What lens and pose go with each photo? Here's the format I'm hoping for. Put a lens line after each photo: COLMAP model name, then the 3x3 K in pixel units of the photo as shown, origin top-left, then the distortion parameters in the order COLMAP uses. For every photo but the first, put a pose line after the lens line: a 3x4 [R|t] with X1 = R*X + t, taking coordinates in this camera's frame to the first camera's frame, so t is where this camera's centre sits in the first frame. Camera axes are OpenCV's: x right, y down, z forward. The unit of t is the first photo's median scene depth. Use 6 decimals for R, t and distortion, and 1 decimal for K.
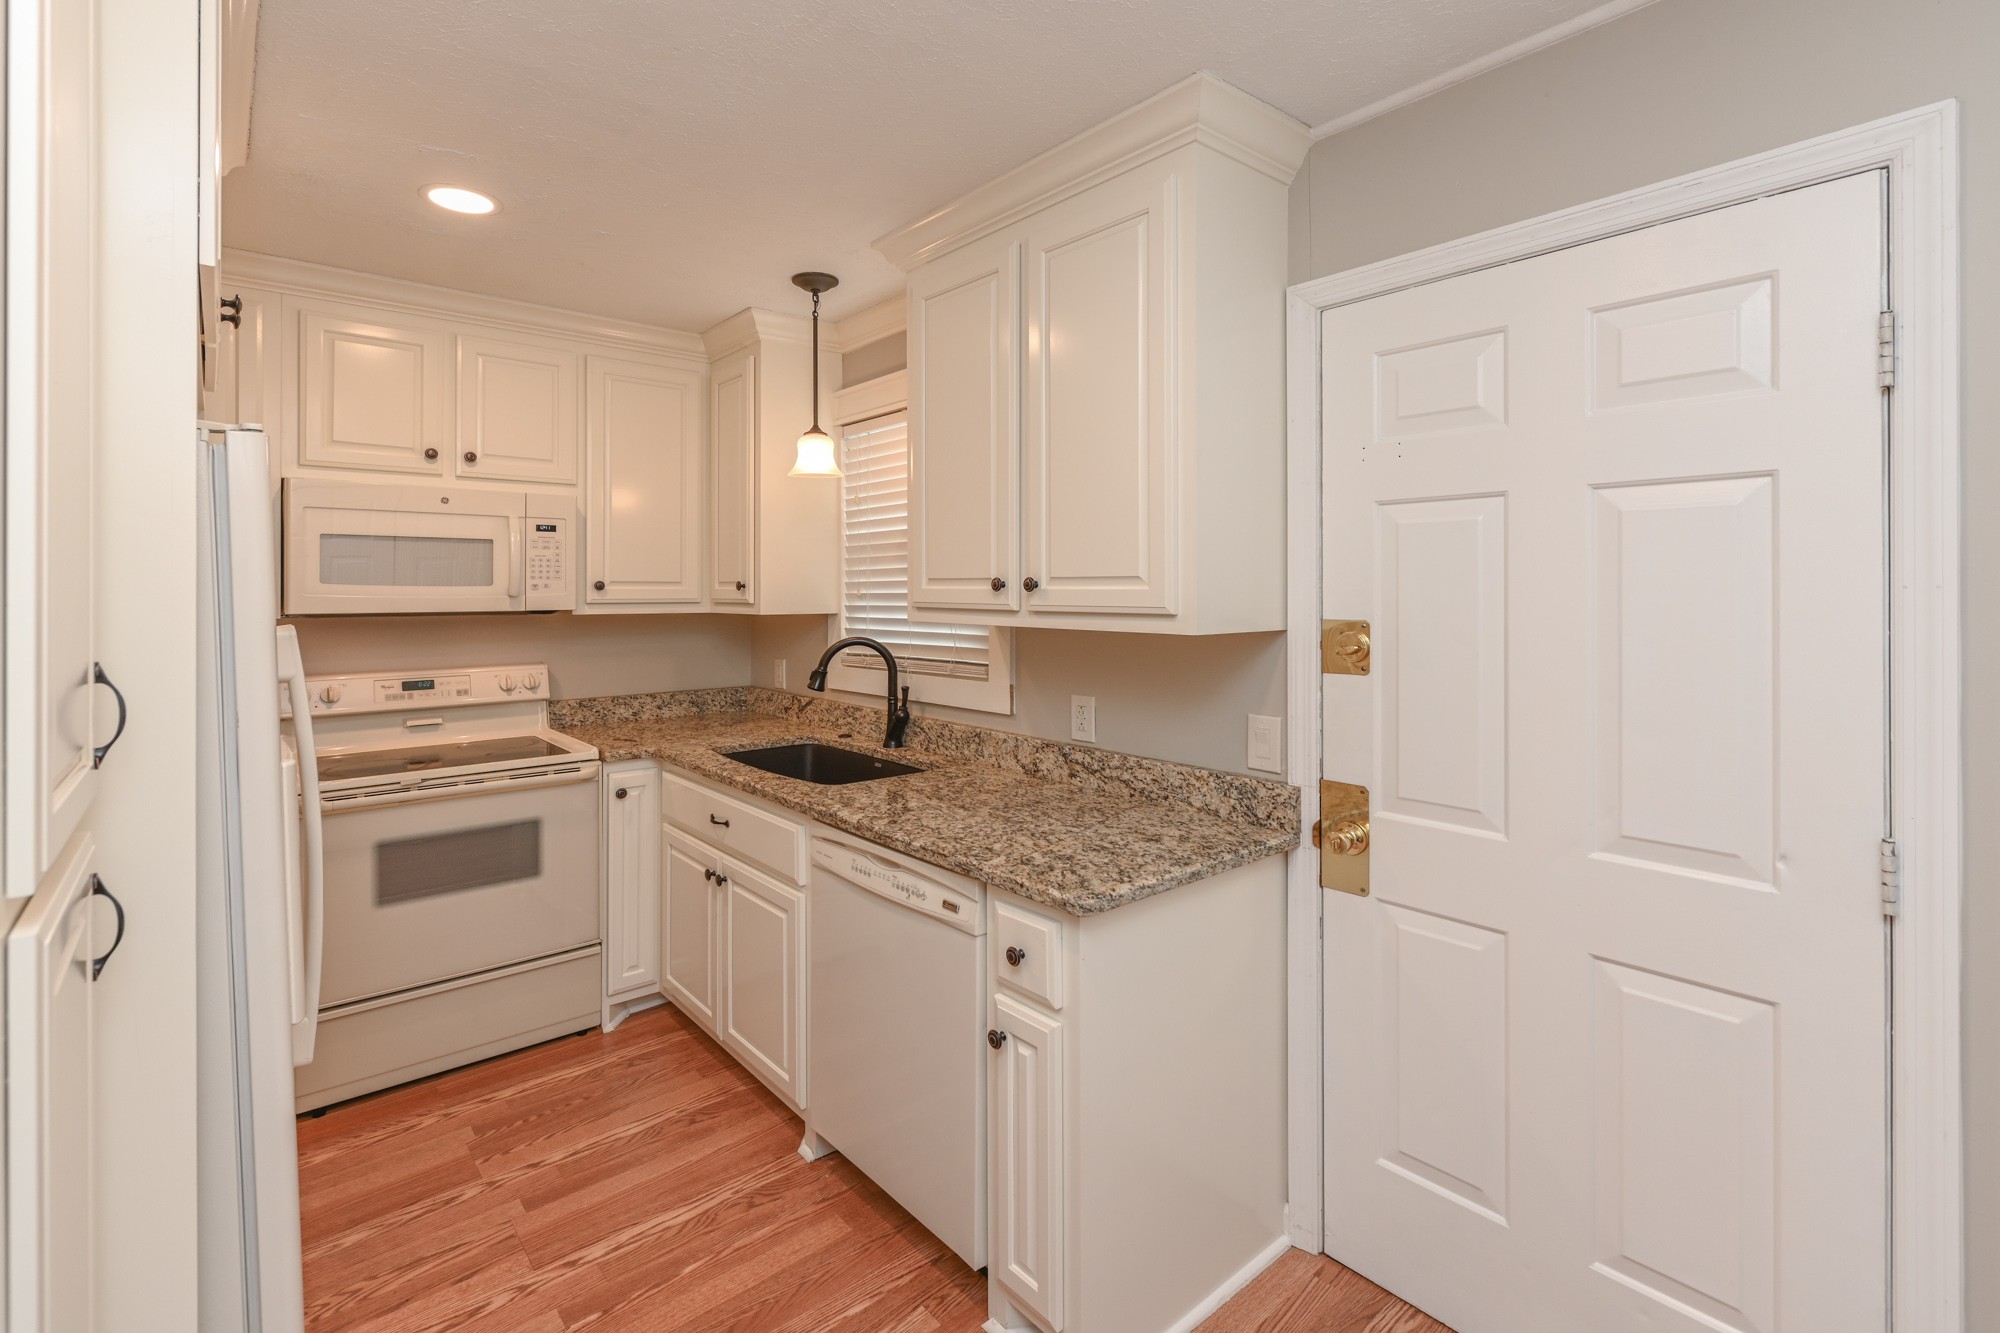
lens RADIAL K [[1124.7, 0, 756.8], [0, 1124.7, 563.3], [0, 0, 1]] dist [-0.000416, -0.001166]
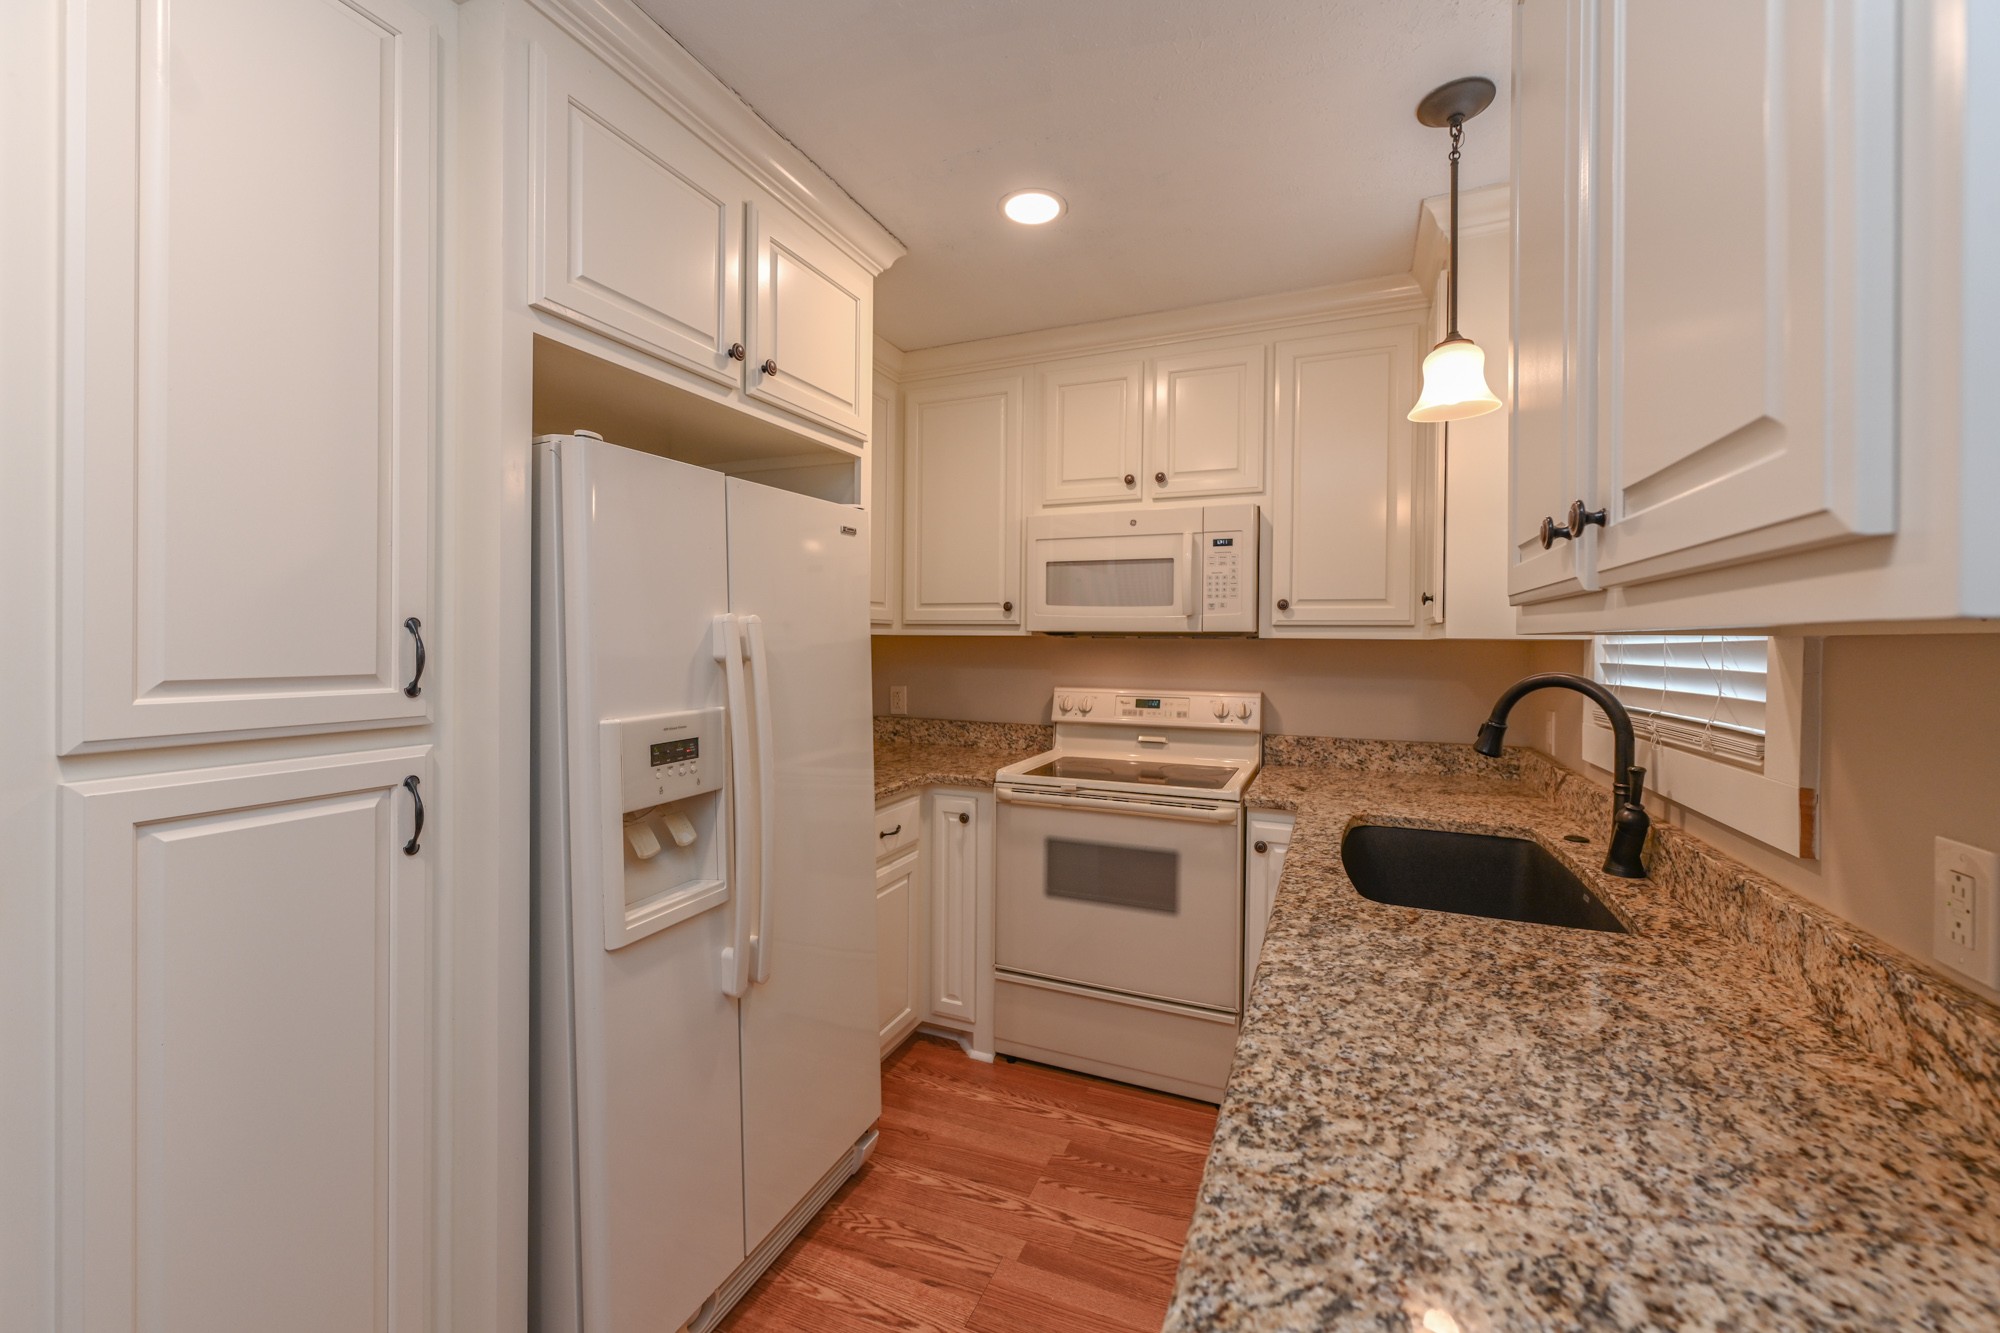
lens RADIAL K [[795.2, 0, 1146.1], [0, 795.2, 648.5], [0, 0, 1]] dist [-0.000507, -0.000697]
pose [[0.536222, 0.008981, -0.844029, 0.339136], [-0.011732, 0.999926, 0.003186, 0.055947], [0.843995, 0.008194, 0.536288, 0.615829]]
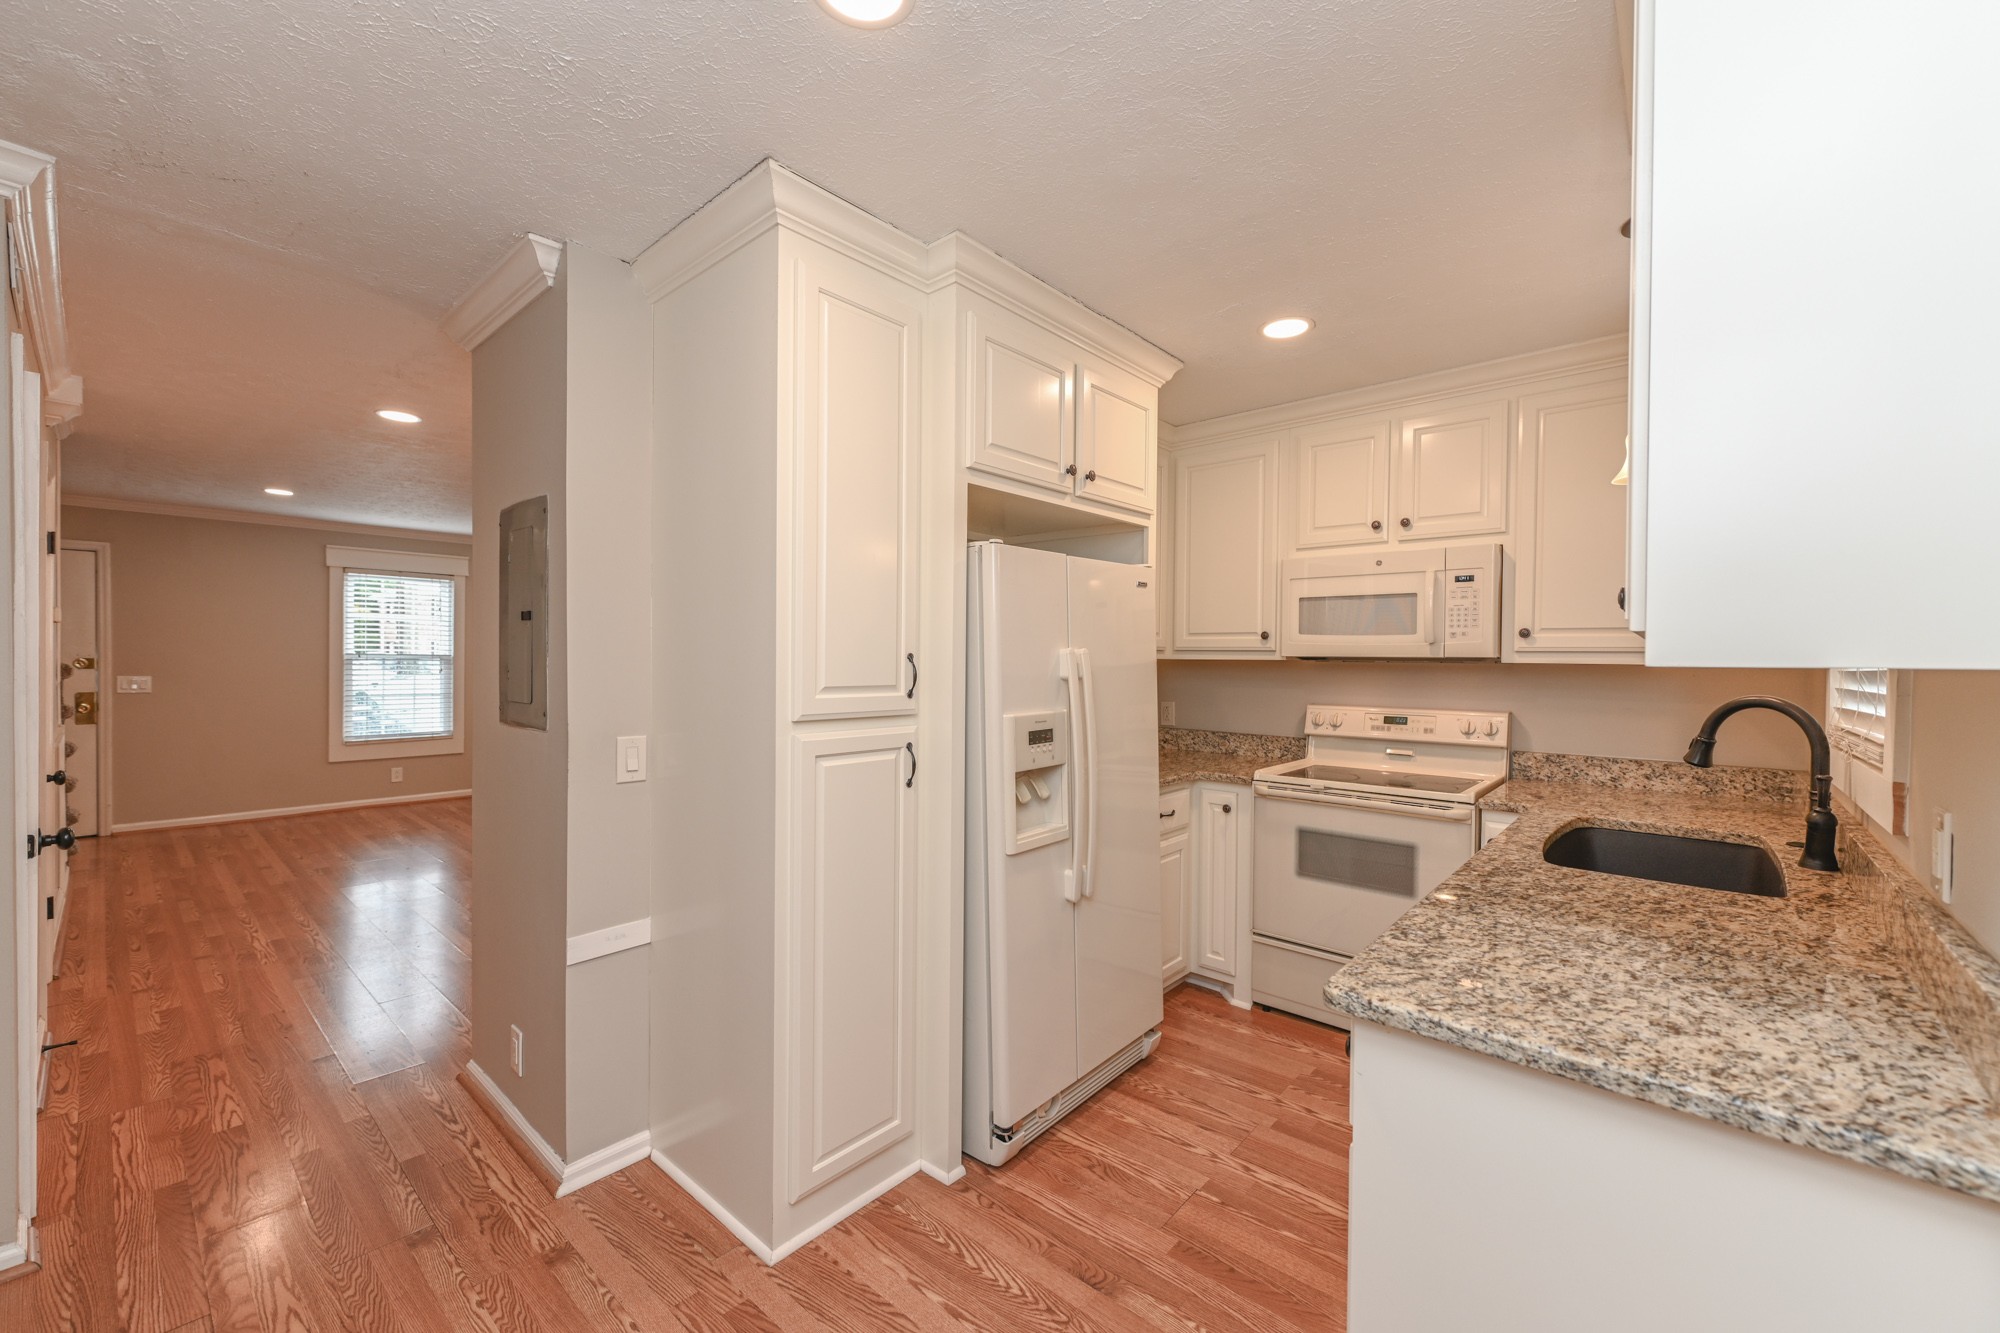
lens RADIAL K [[885.8, 0, 928.7], [0, 885.8, 670.5], [0, 0, 1]] dist [0.000105, -0.000286]
pose [[0.029970, 0.012960, -0.999467, 0.640133], [-0.010443, 0.999865, 0.012652, 0.050523], [0.999496, 0.010058, 0.030101, 0.492301]]
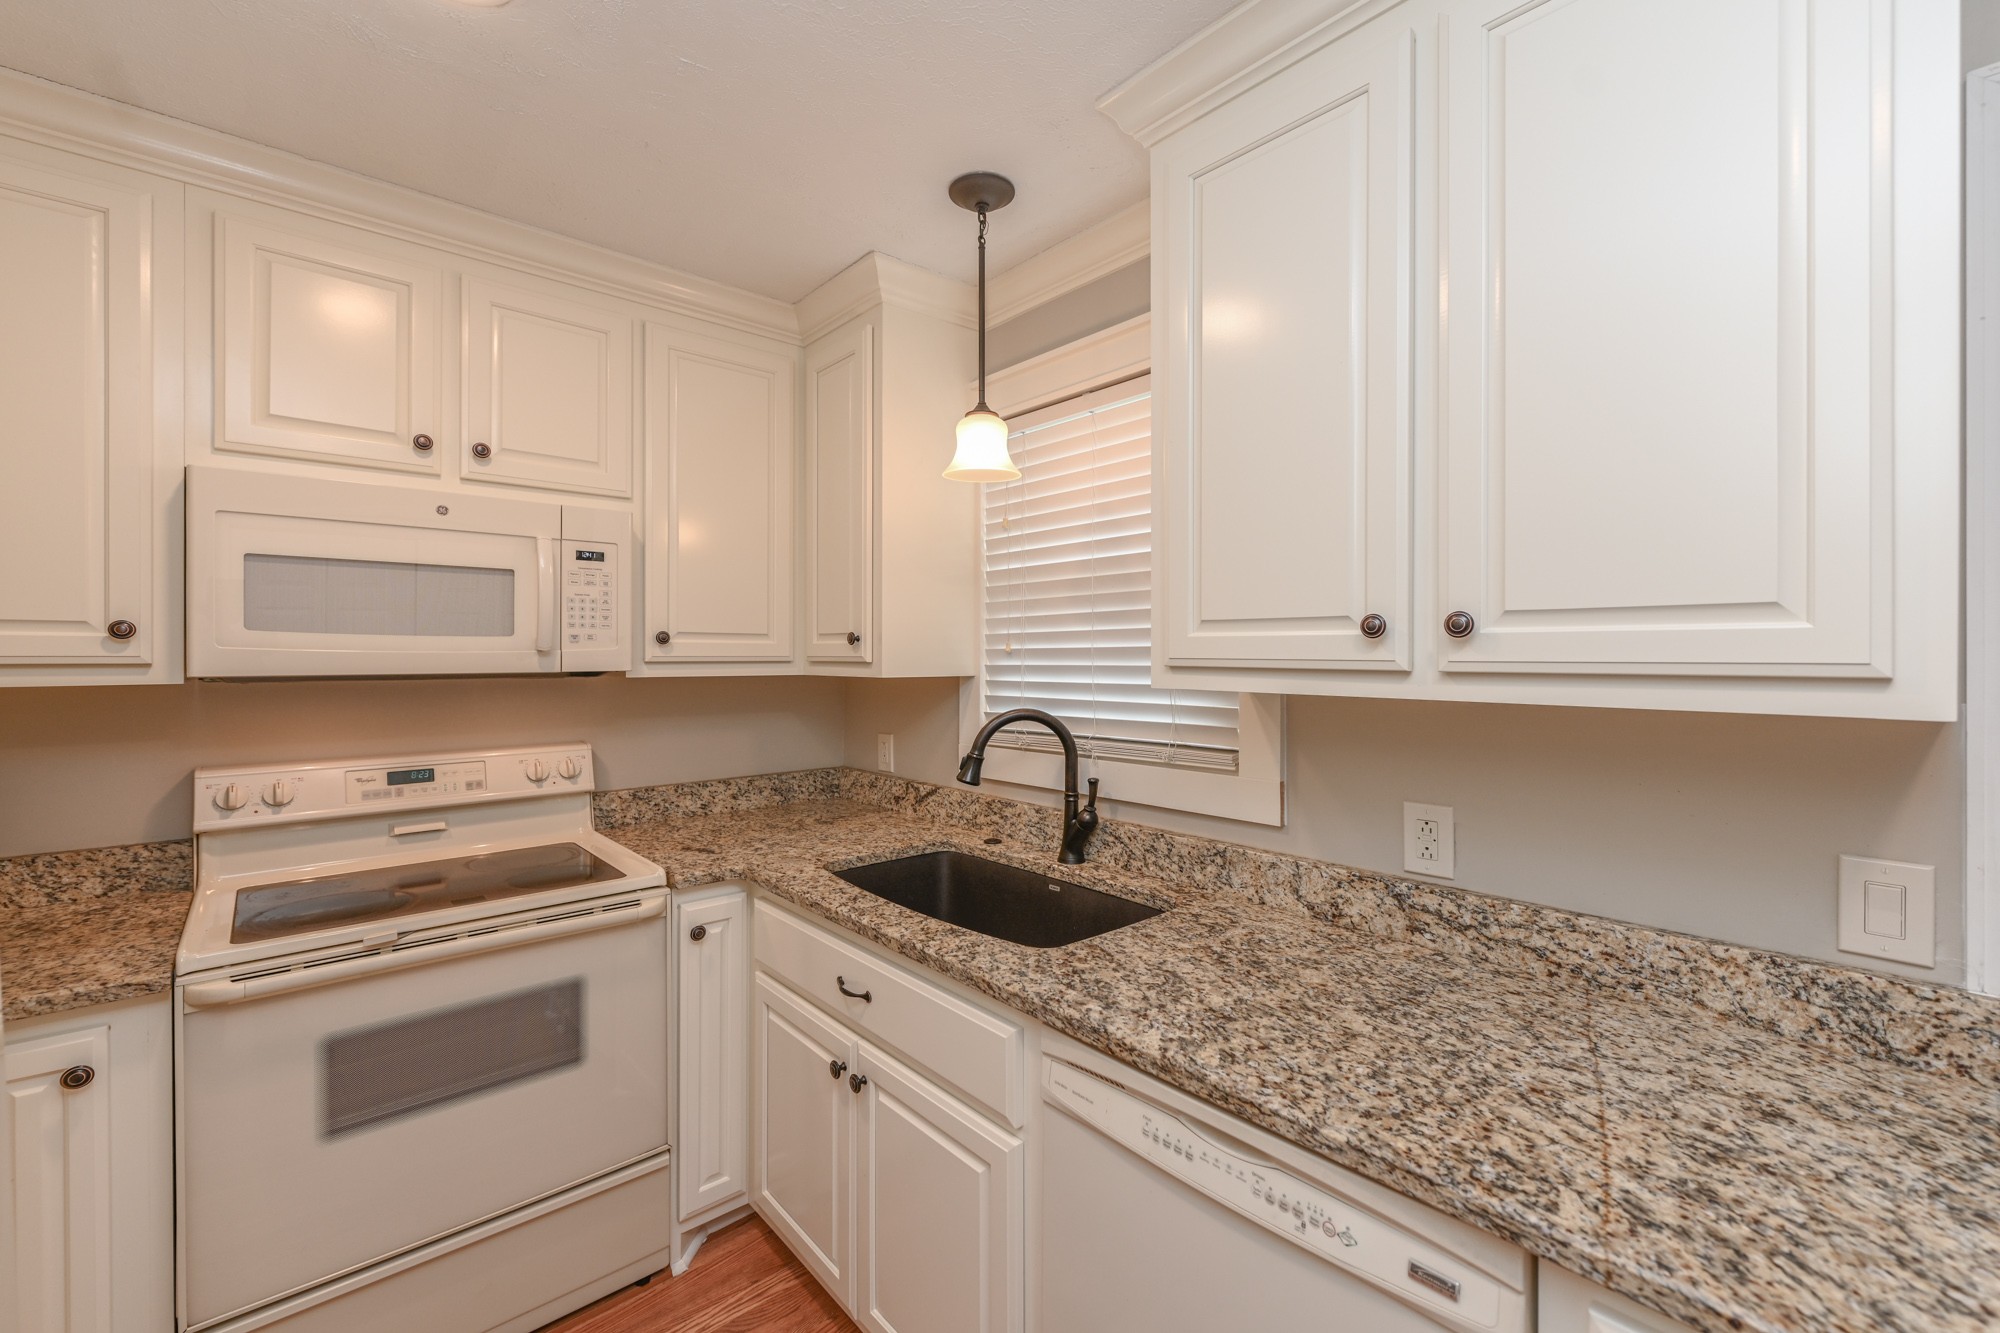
lens RADIAL K [[781.6, 0, 725.5], [0, 781.6, 643.3], [0, 0, 1]] dist [-0.000809, -0.000471]
pose [[0.999995, -0.000076, -0.003240, -0.103207], [0.000087, 0.999995, 0.003295, 0.023060], [0.003240, -0.003296, 0.999989, 0.521443]]
